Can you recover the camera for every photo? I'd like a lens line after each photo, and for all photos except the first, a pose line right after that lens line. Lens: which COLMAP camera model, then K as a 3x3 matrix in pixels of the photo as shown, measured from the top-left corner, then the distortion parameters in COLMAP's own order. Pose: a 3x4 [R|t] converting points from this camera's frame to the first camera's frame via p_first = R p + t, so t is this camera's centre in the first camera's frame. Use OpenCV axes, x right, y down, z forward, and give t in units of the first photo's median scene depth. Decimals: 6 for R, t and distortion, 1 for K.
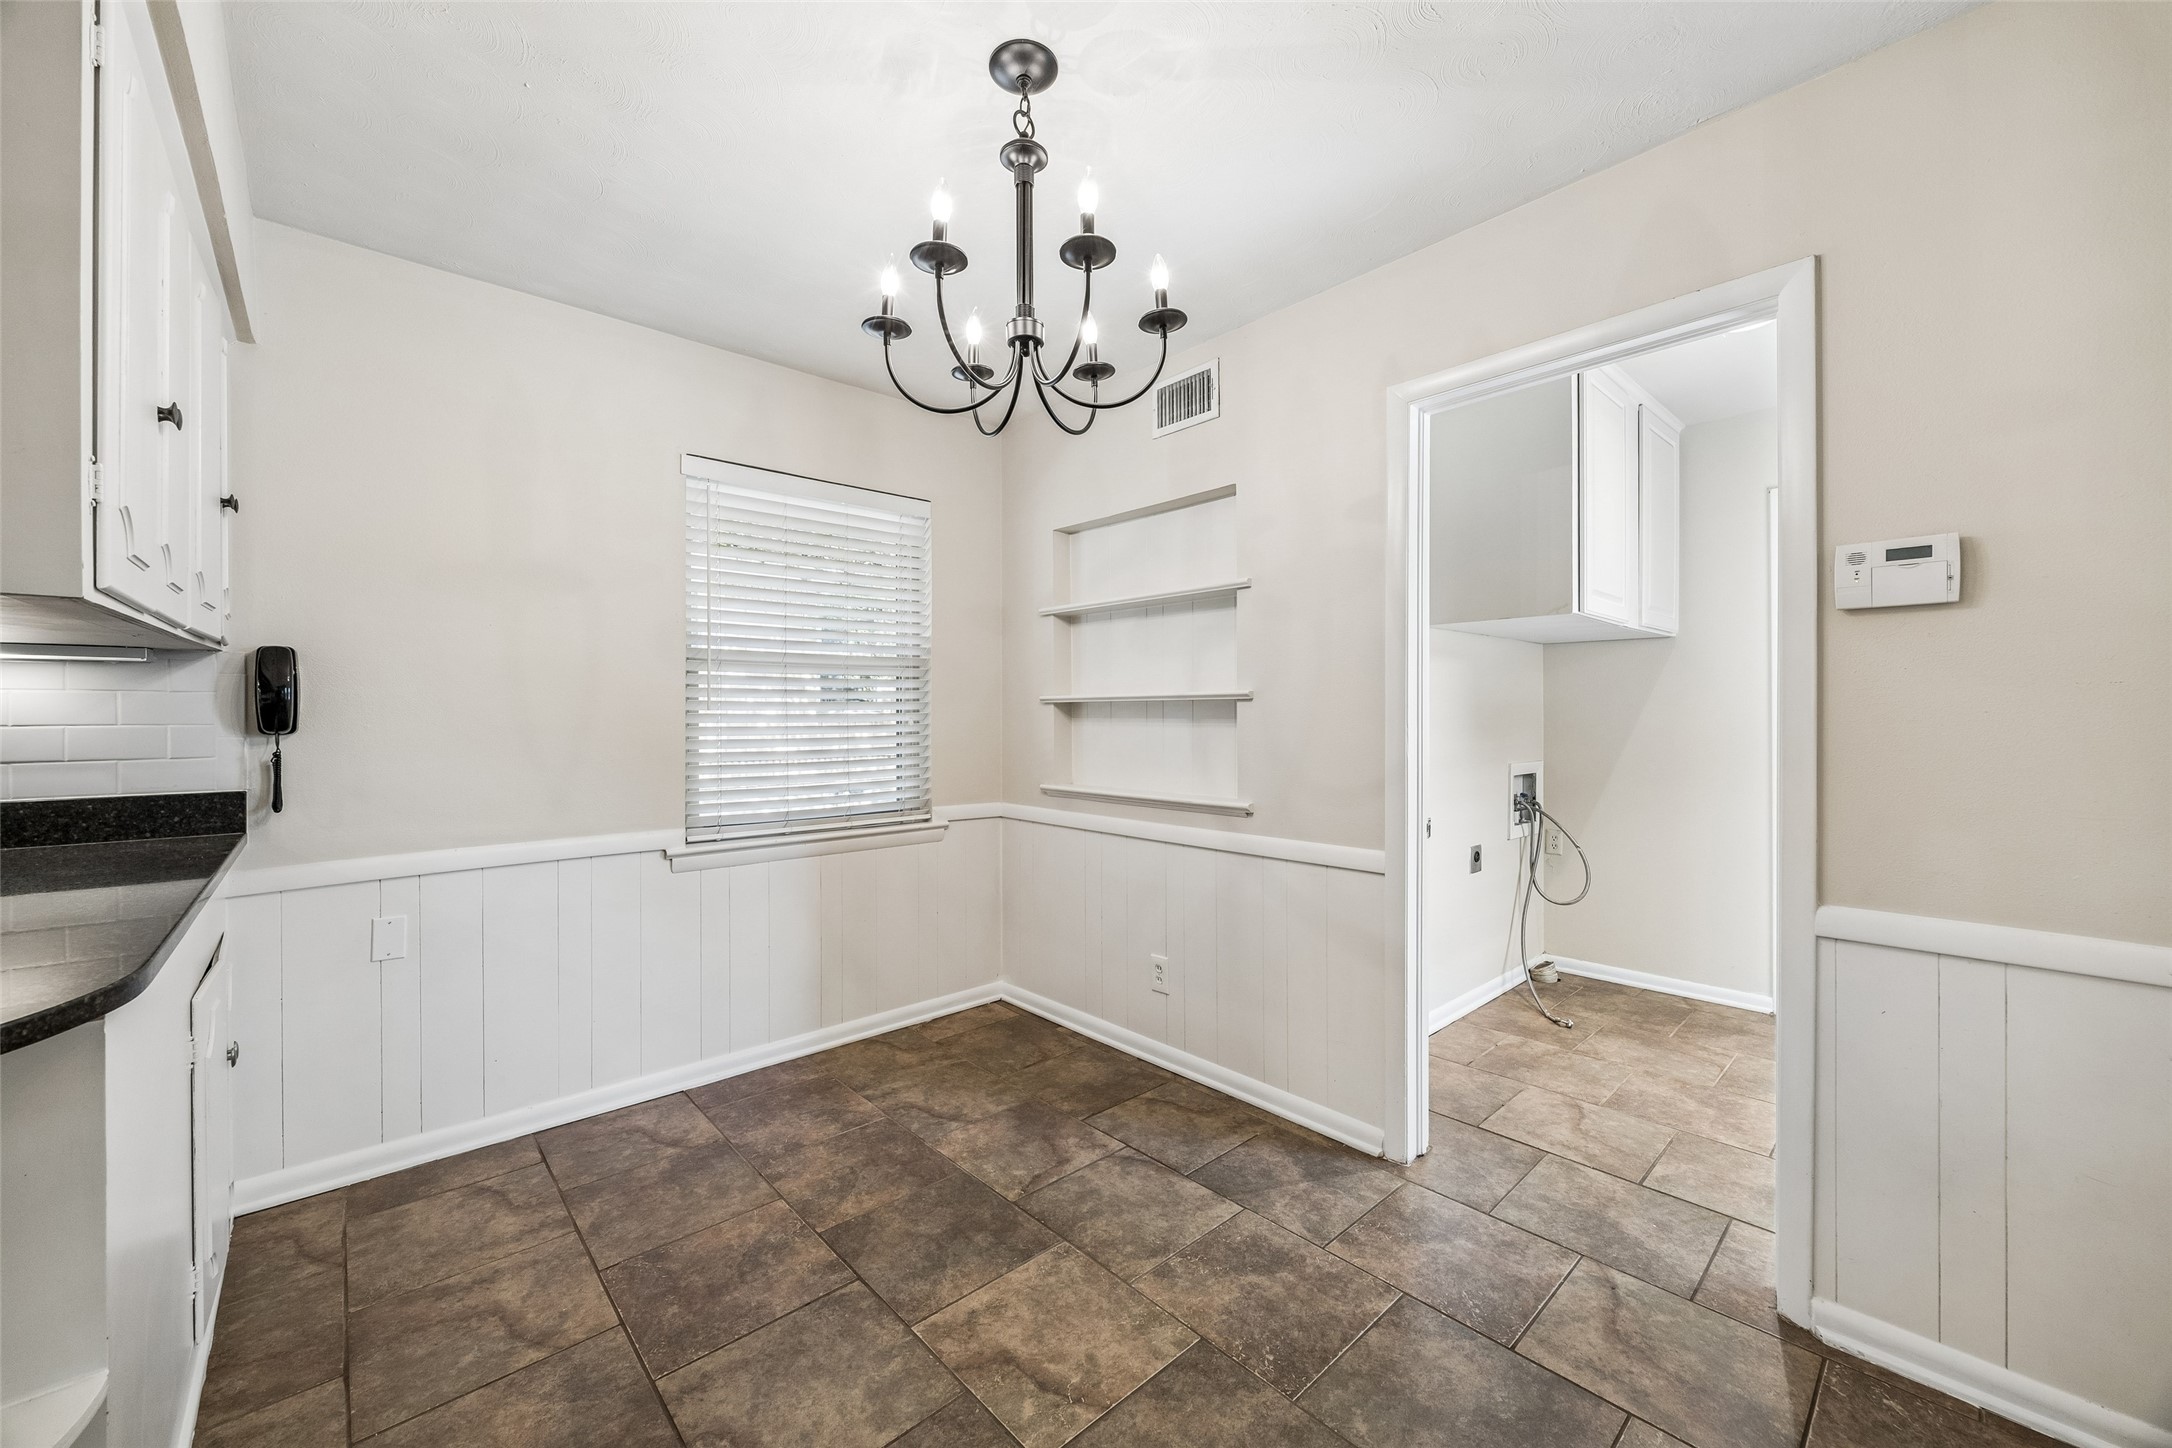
lens RADIAL K [[831.7, 0, 1088.3], [0, 831.7, 711.4], [0, 0, 1]] dist [-0.000453, 0.000049]
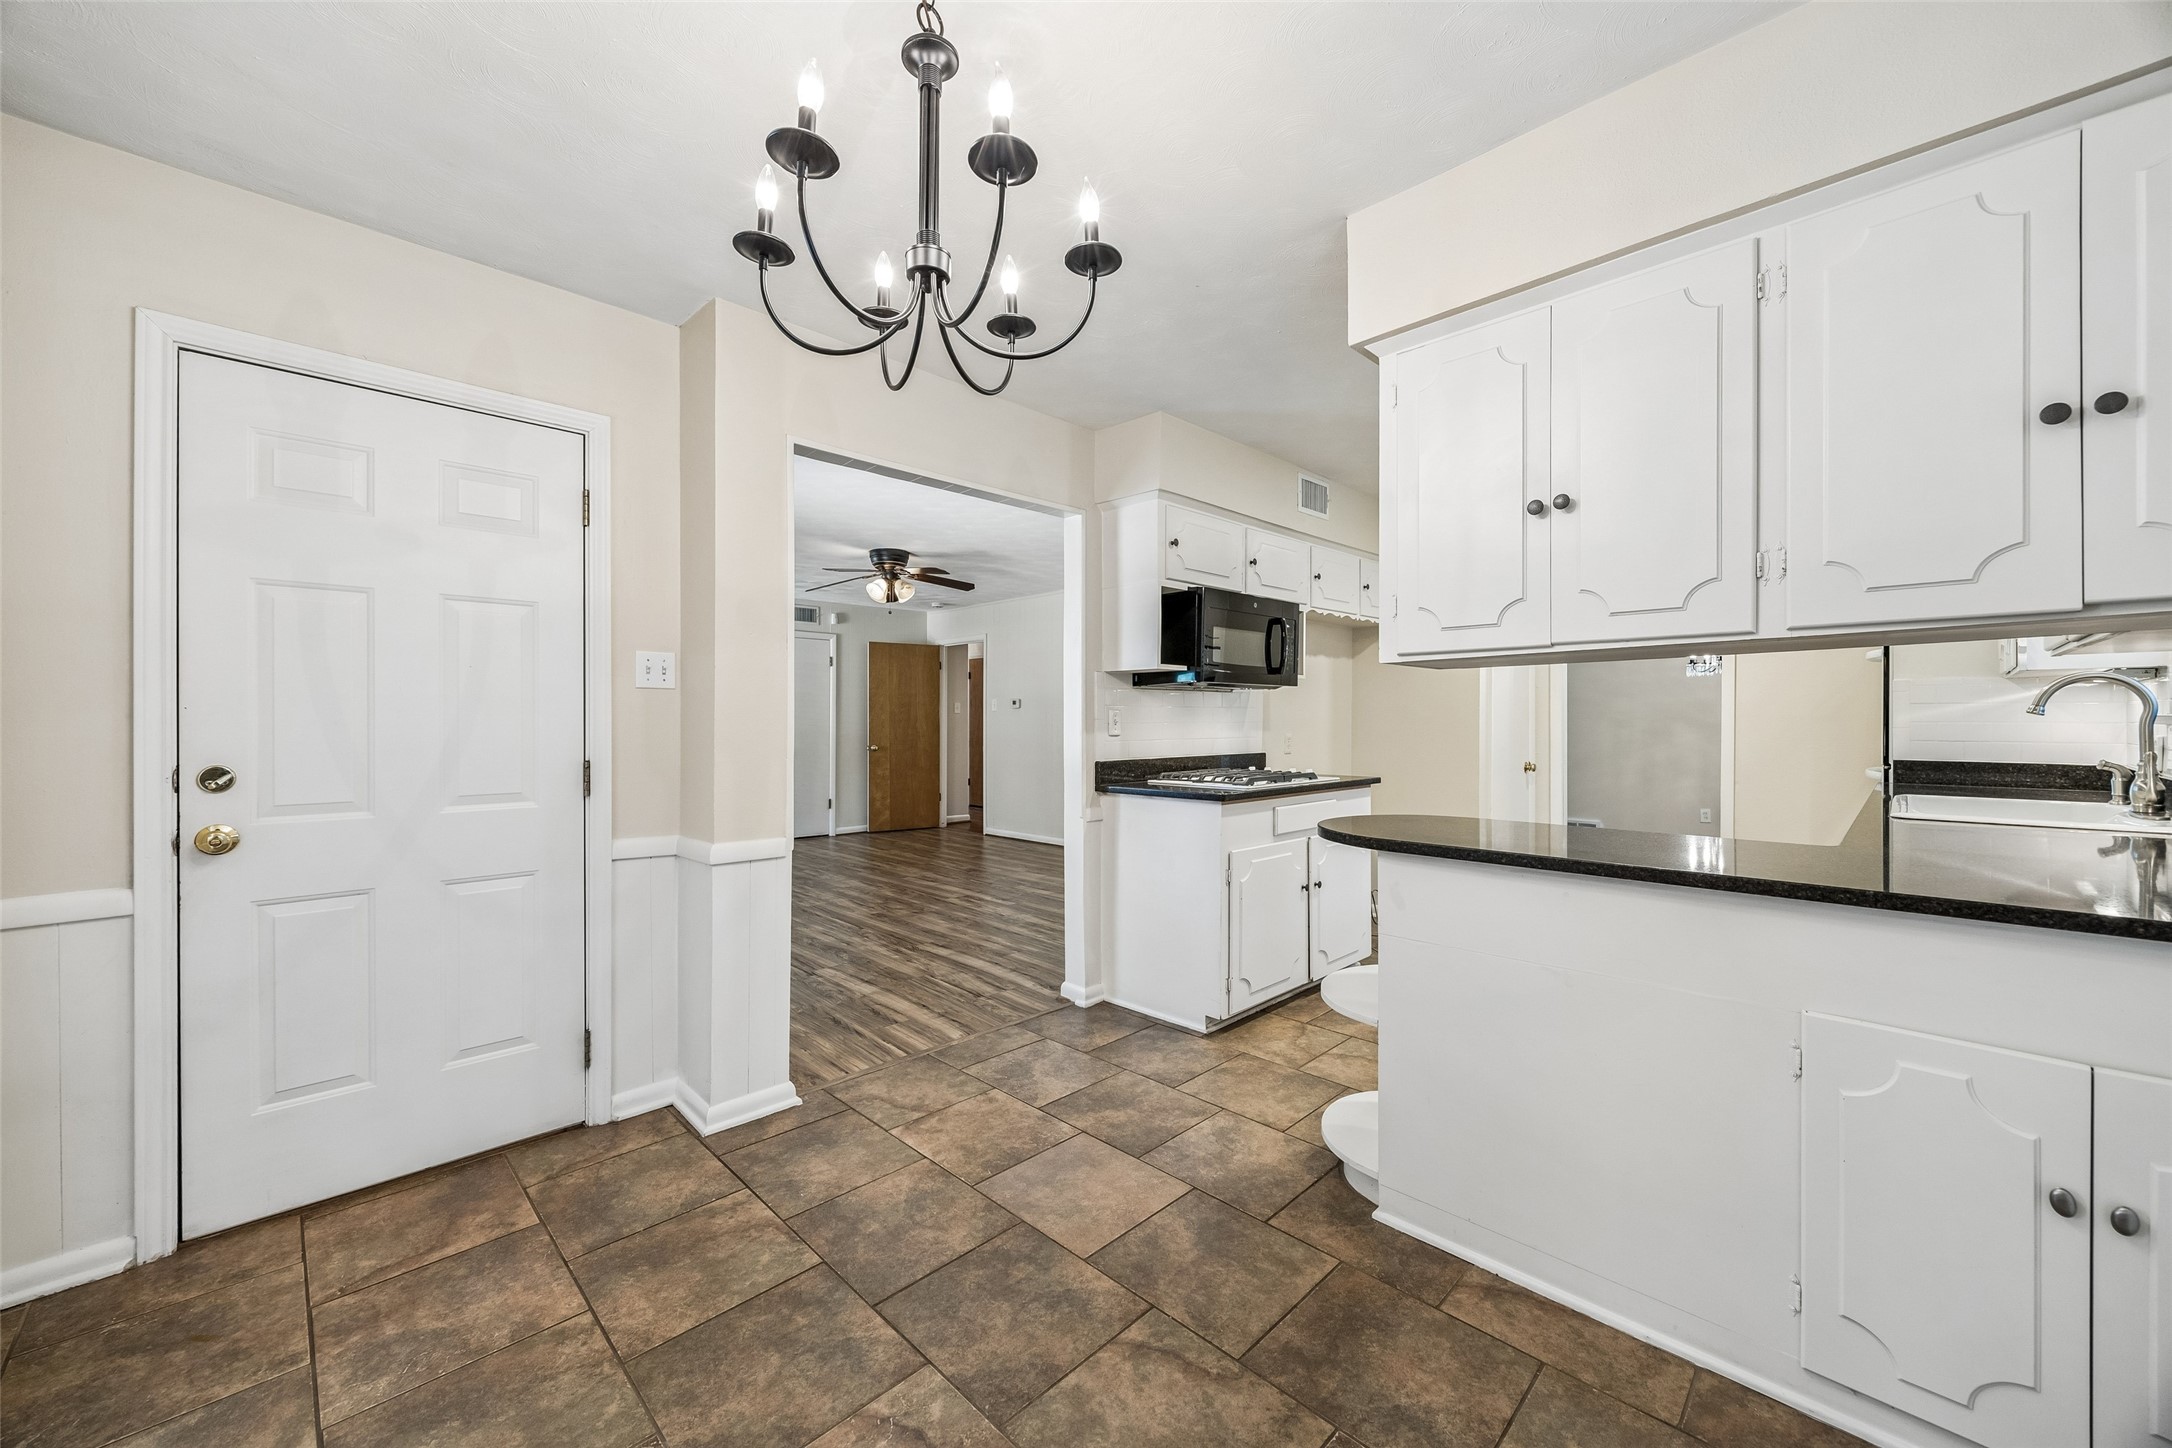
lens RADIAL K [[826.6, 0, 1086.0], [0, 826.6, 724.0], [0, 0, 1]] dist [0.000939, 0.000121]
pose [[-0.999085, 0.003535, -0.042633, -0.166904], [0.003373, 0.999987, 0.003891, 0.007283], [0.042647, 0.003743, -0.999083, 1.565904]]
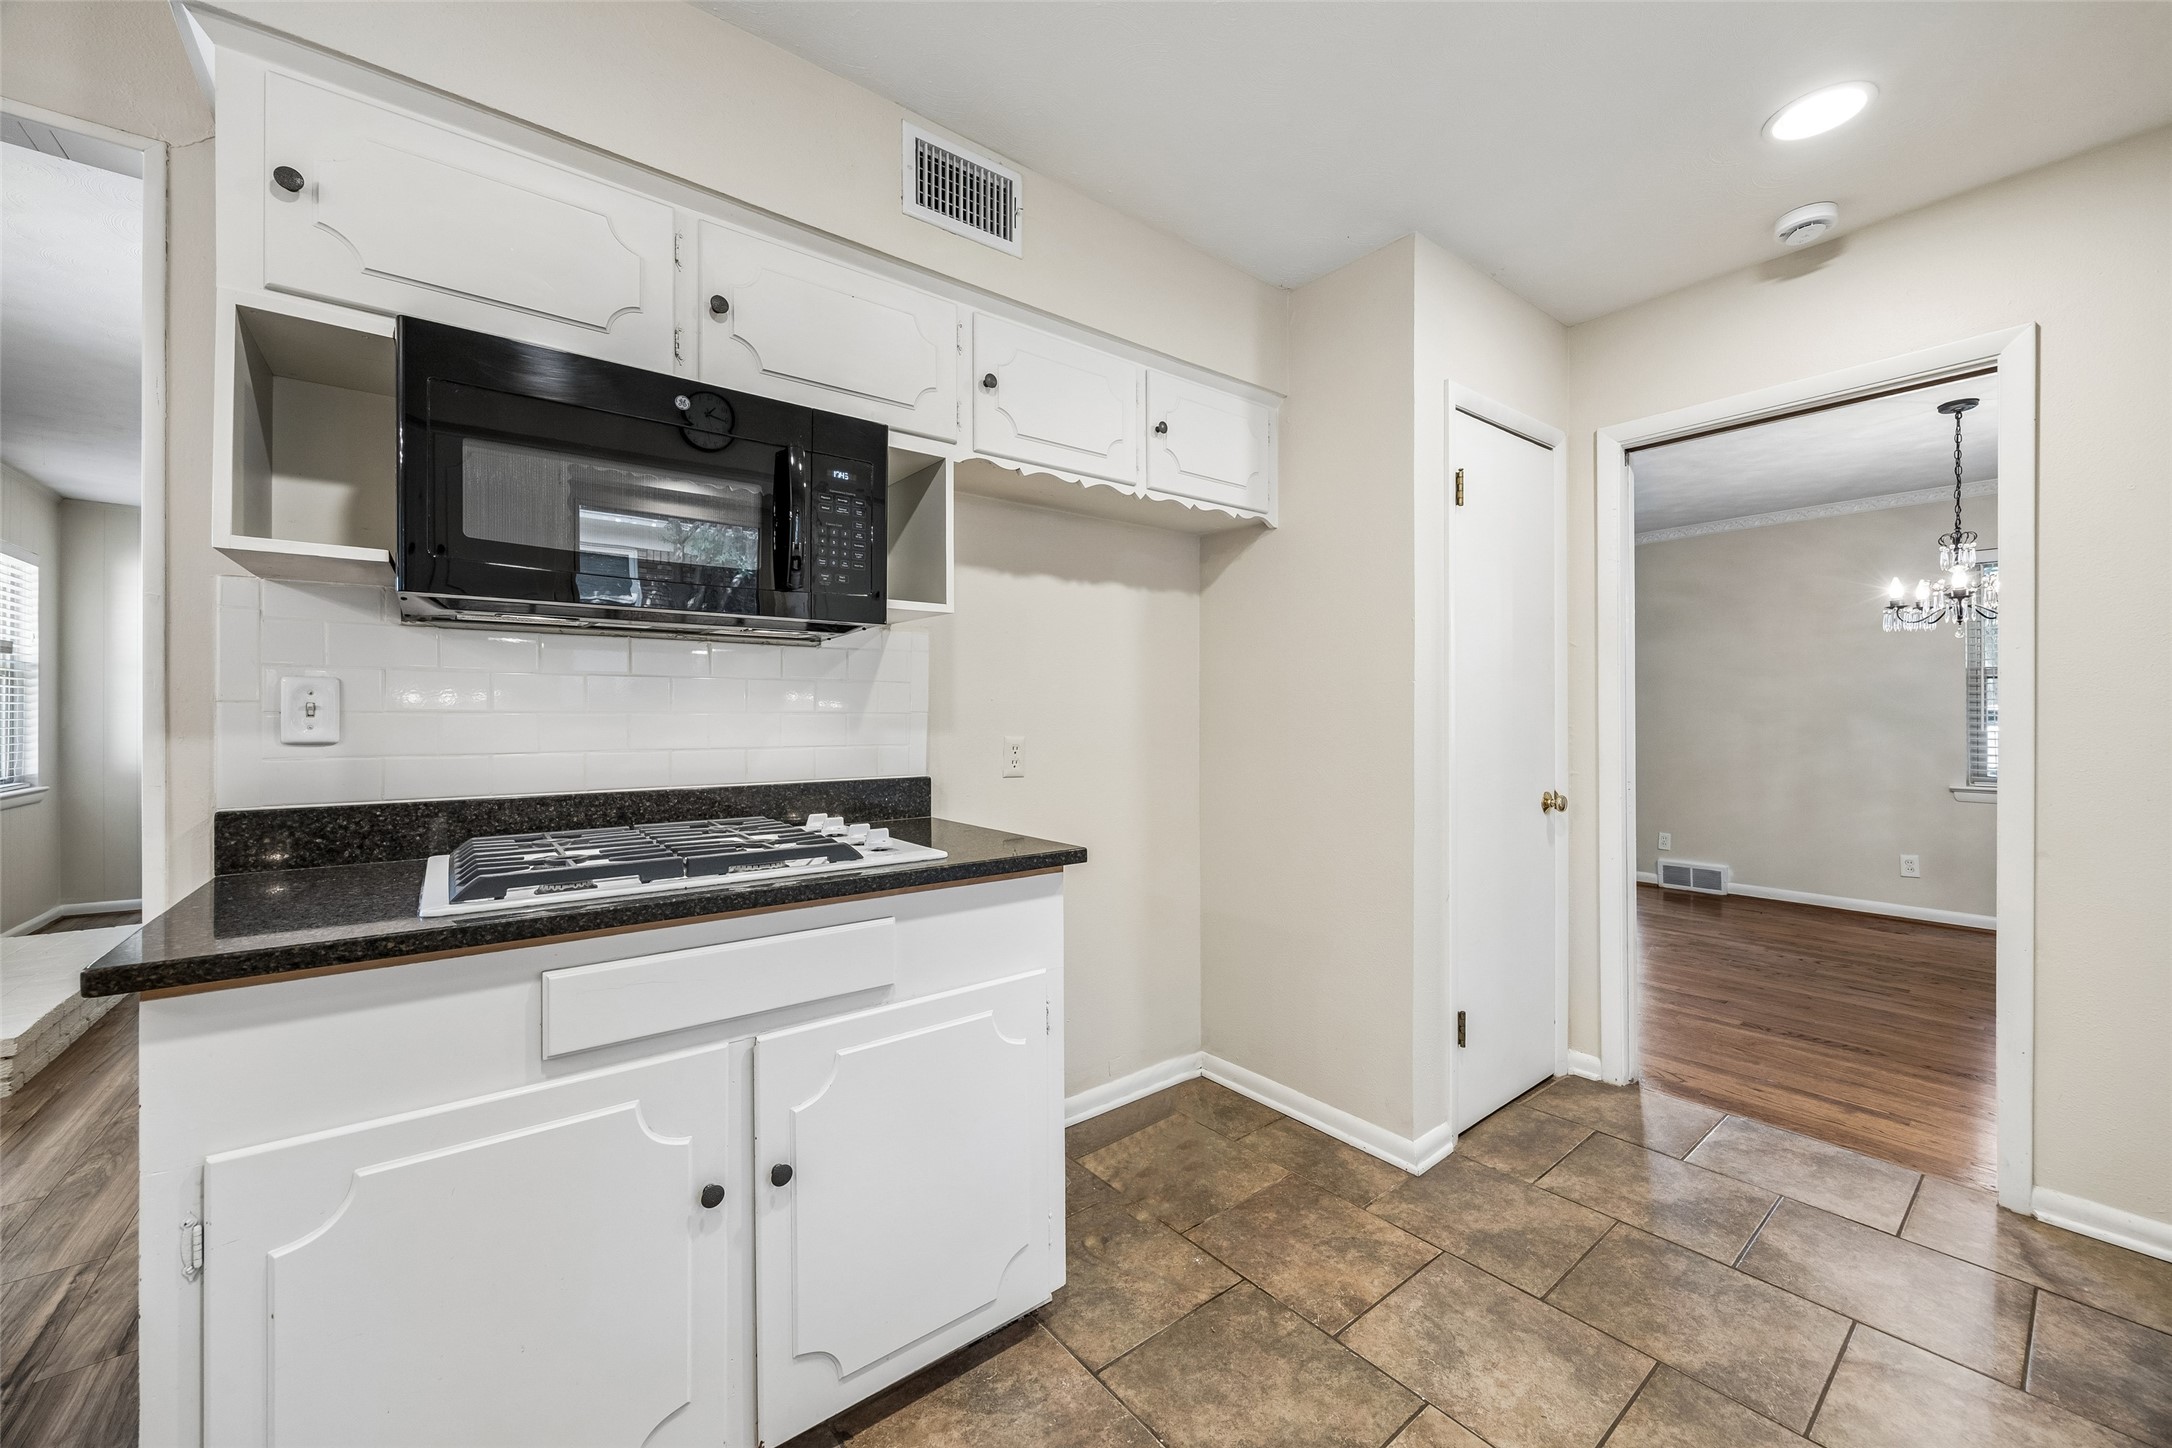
lens RADIAL K [[829.2, 0, 1086.1], [0, 829.2, 716.8], [0, 0, 1]] dist [-0.005363, 0.000121]
pose [[-0.996995, 0.002879, 0.077414, -1.093148], [0.002968, 0.999995, 0.001028, 0.018346], [-0.077411, 0.001255, -0.996999, 0.315152]]
